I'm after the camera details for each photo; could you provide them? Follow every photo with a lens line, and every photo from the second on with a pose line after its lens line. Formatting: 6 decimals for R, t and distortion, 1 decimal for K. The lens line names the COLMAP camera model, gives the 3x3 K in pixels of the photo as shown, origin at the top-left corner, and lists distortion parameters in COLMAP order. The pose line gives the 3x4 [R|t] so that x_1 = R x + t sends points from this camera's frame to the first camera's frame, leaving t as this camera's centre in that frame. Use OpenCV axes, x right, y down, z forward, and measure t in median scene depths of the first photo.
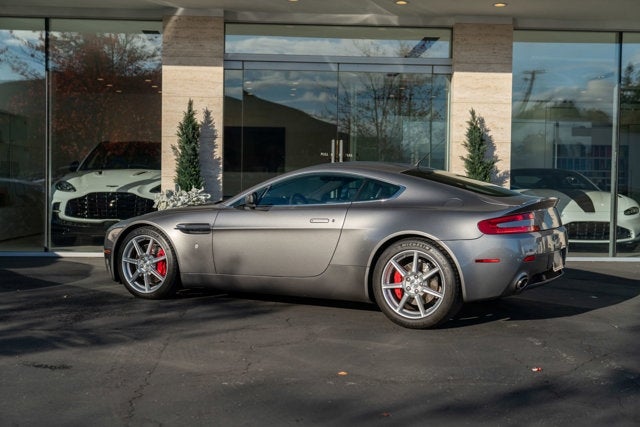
lens RADIAL K [[913.4, 0, 322.0], [0, 913.4, 211.4], [0, 0, 1]] dist [0.049041, -0.023733]
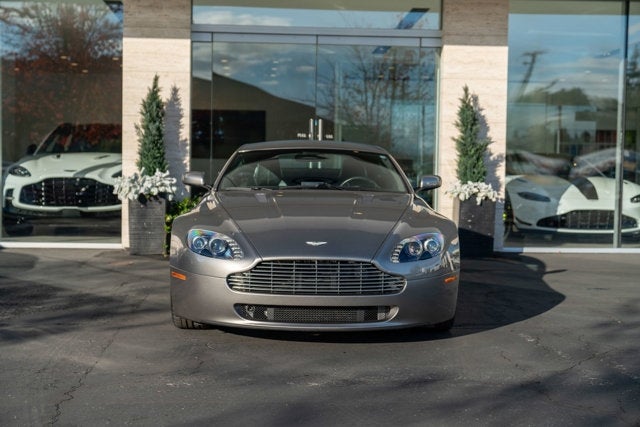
lens RADIAL K [[970.3, 0, 316.5], [0, 970.3, 215.4], [0, 0, 1]] dist [0.033248, 0.104208]
pose [[0.999989, -0.000225, 0.004670, 0.012475], [0.000175, 0.999942, 0.010786, 0.007006], [-0.004672, -0.010785, 0.999931, 0.030456]]
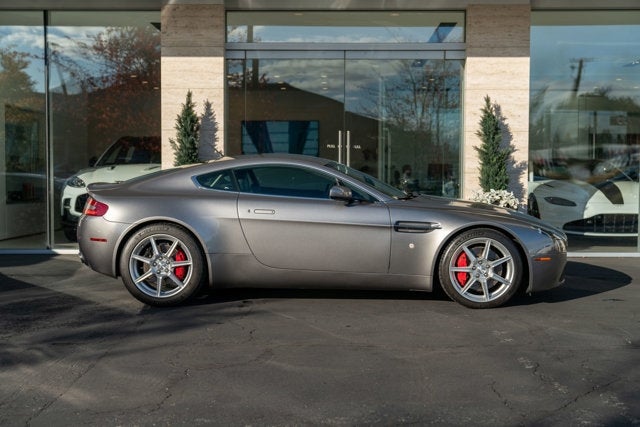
lens RADIAL K [[842.7, 0, 319.7], [0, 842.7, 214.0], [0, 0, 1]] dist [0.032074, 0.037557]
pose [[0.997106, -0.007163, -0.075691, 0.057527], [0.008369, 0.999843, 0.015623, -0.005430], [0.075567, -0.016212, 0.997009, 0.118238]]
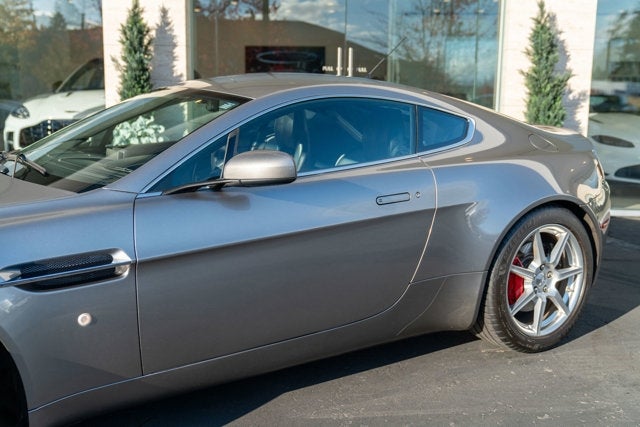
lens RADIAL K [[708.7, 0, 315.9], [0, 708.7, 215.7], [0, 0, 1]] dist [0.010634, 0.010239]
pose [[0.994905, 0.013975, -0.099848, 0.051894], [-0.000988, 0.991651, 0.128944, -0.019076], [0.100816, -0.128189, 0.986612, 0.428367]]
